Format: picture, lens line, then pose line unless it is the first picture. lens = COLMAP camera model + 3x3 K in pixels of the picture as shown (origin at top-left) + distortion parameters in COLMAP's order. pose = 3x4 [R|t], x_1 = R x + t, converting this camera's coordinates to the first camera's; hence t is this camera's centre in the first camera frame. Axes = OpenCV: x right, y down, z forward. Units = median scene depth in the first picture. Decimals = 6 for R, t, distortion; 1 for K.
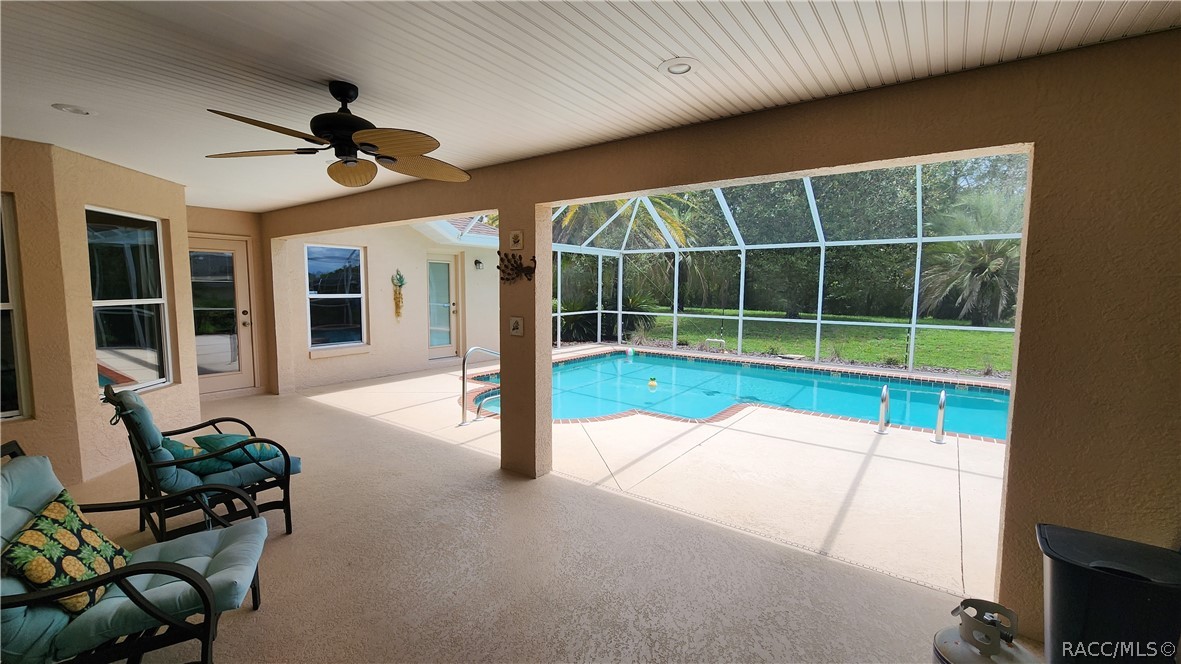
lens RADIAL K [[482.5, 0, 588.0], [0, 482.5, 331.3], [0, 0, 1]] dist [0.000392, 0.000091]
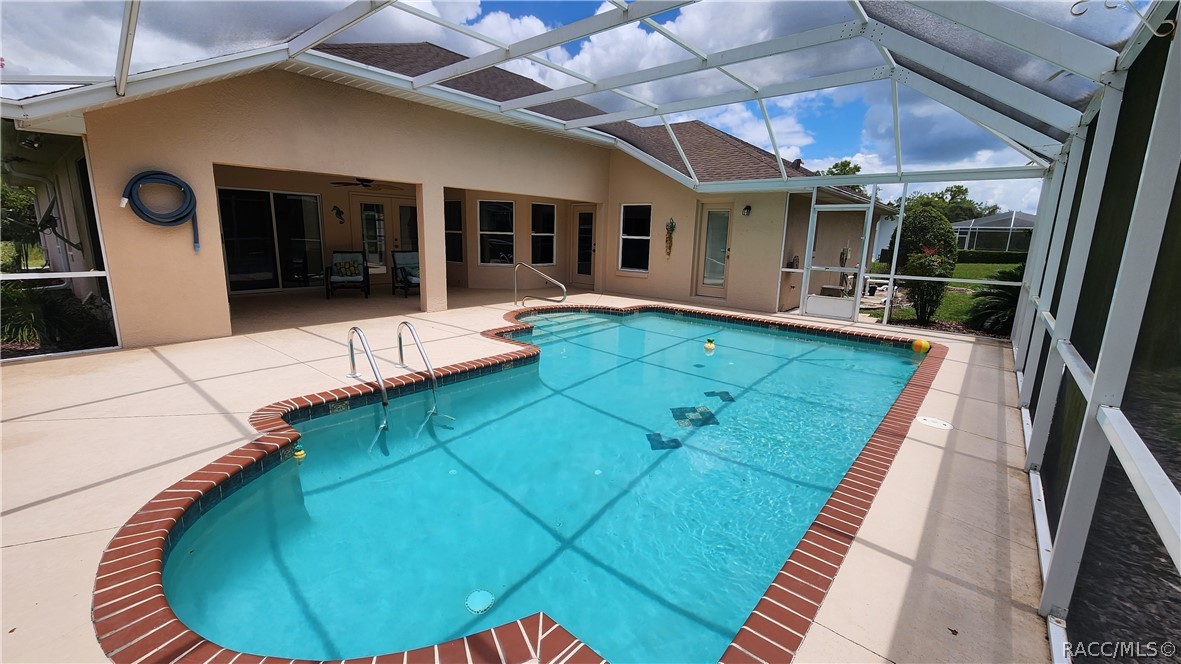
lens RADIAL K [[482.5, 0, 588.0], [0, 482.5, 331.3], [0, 0, 1]] dist [0.000392, 0.000091]
pose [[-0.064584, 0.194048, -0.978864, 2.025653], [-0.111033, 0.973424, 0.200296, -0.141109], [0.991716, 0.121622, -0.041322, 1.833491]]
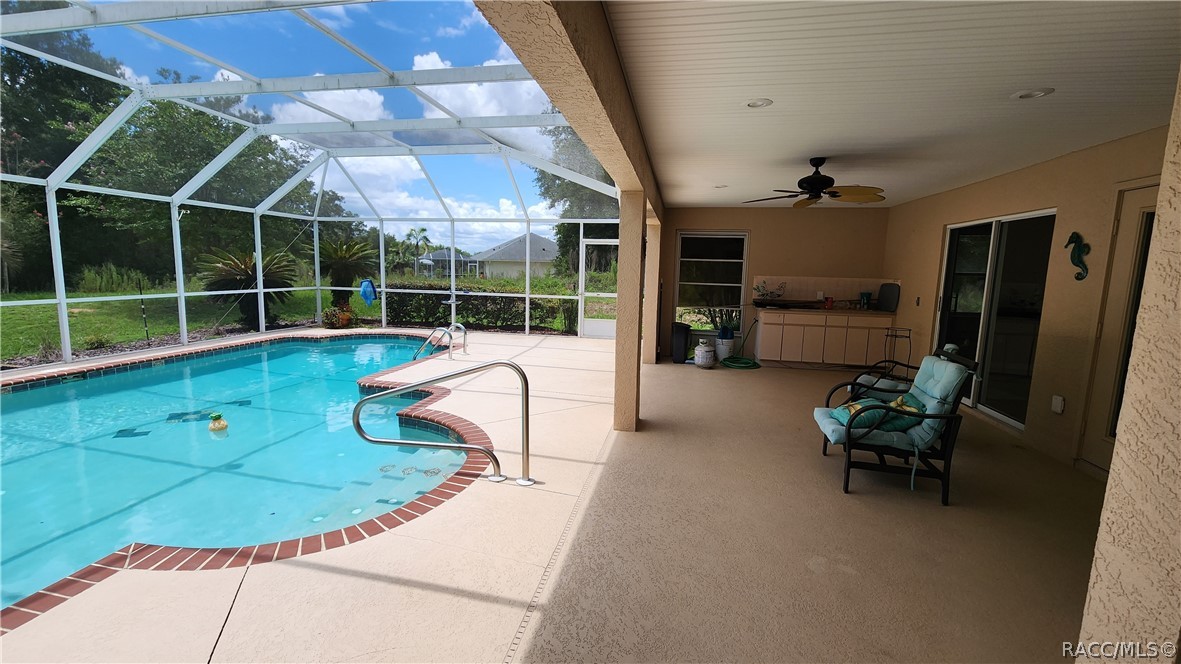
lens RADIAL K [[482.5, 0, 588.0], [0, 482.5, 331.3], [0, 0, 1]] dist [0.000392, 0.000091]
pose [[-0.430620, -0.145635, 0.890706, -1.123648], [0.049321, 0.981623, 0.184345, -0.158049], [-0.901185, 0.123313, -0.415523, 1.580606]]
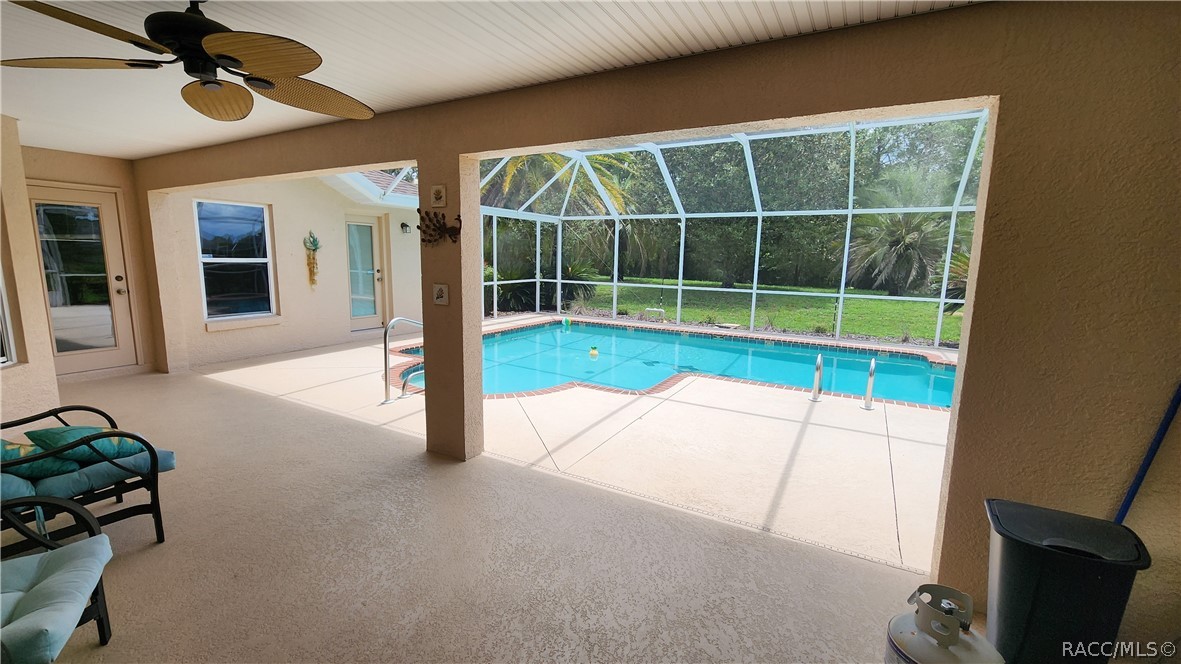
lens RADIAL K [[482.5, 0, 588.0], [0, 482.5, 331.3], [0, 0, 1]] dist [0.000392, 0.000091]
pose [[0.992365, -0.007500, 0.123106, 0.011400], [-0.000257, 0.998022, 0.062870, 0.001286], [-0.123334, -0.062422, 0.990400, 0.077011]]
